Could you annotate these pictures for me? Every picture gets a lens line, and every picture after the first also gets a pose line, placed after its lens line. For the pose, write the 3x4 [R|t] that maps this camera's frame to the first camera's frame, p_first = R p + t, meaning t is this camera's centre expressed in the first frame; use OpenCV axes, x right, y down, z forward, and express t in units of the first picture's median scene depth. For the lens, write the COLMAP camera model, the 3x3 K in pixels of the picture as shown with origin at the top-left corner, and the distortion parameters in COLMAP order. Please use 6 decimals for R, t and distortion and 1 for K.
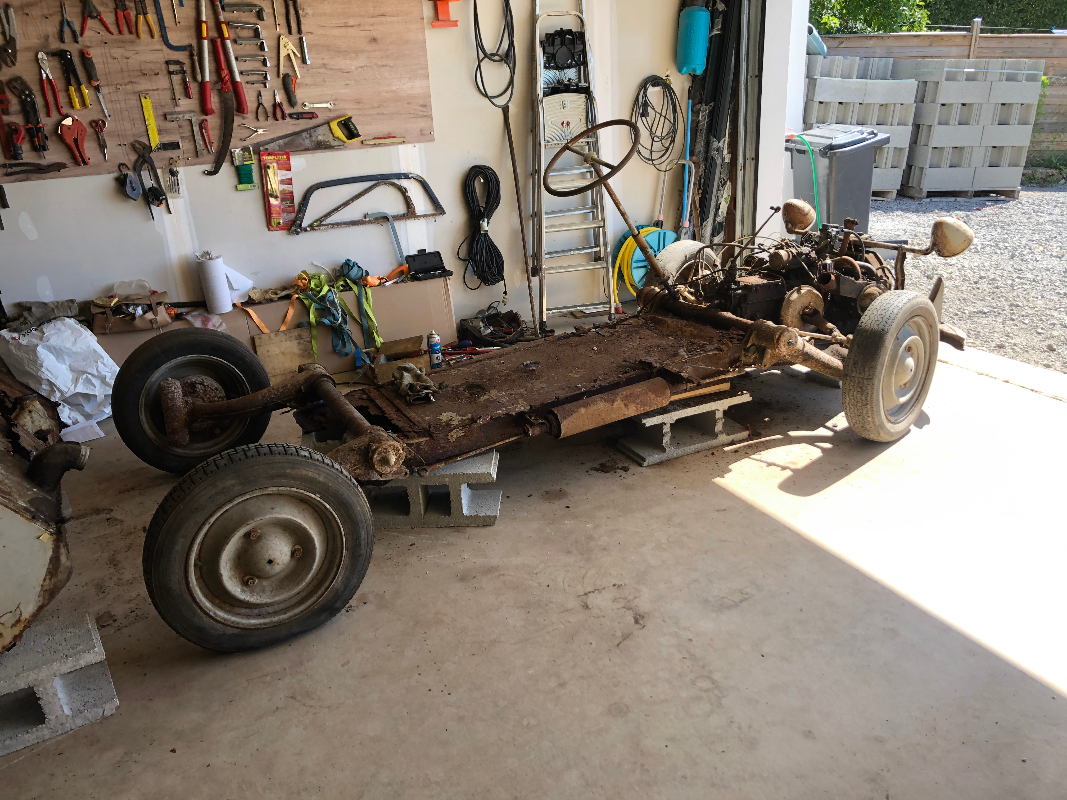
lens RADIAL K [[865.0, 0, 527.6], [0, 865.0, 398.6], [0, 0, 1]] dist [0.013349, 0.008945]
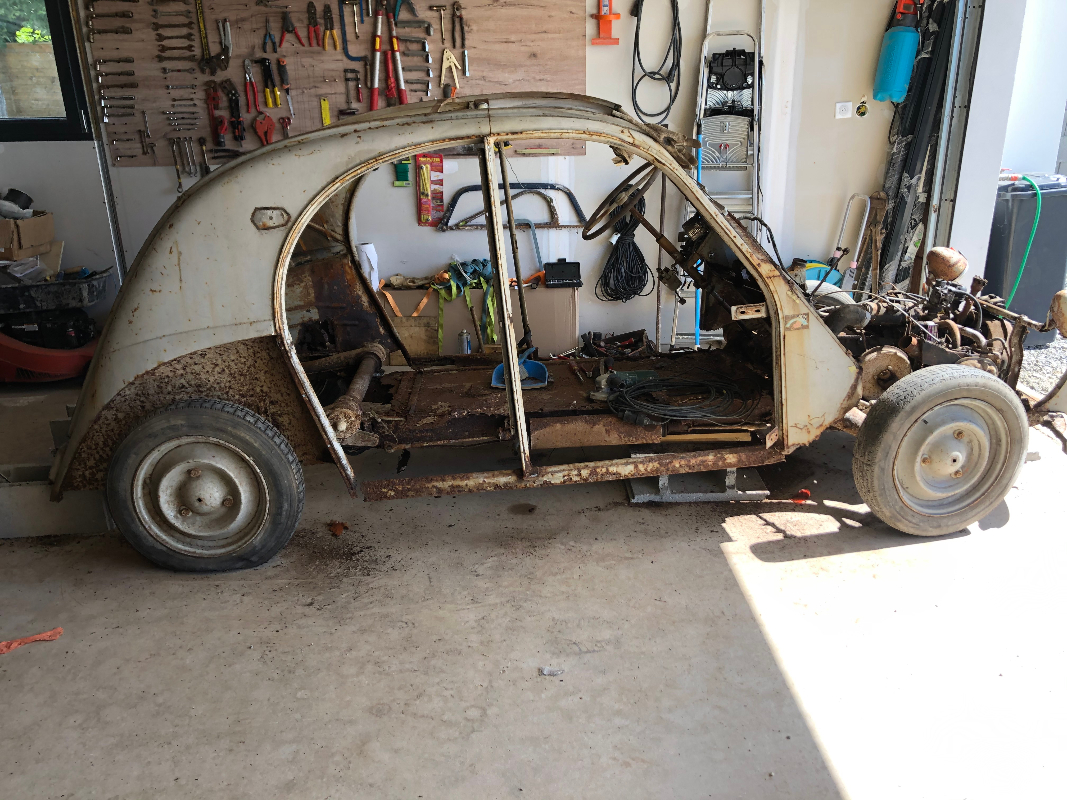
lens RADIAL K [[864.4, 0, 533.5], [0, 864.4, 400.0], [0, 0, 1]] dist [0.007368, 0.010643]
pose [[0.910209, 0.176250, -0.374773, 0.298137], [-0.179761, 0.983370, 0.025881, -0.031564], [0.373102, 0.043812, 0.926755, 0.049144]]
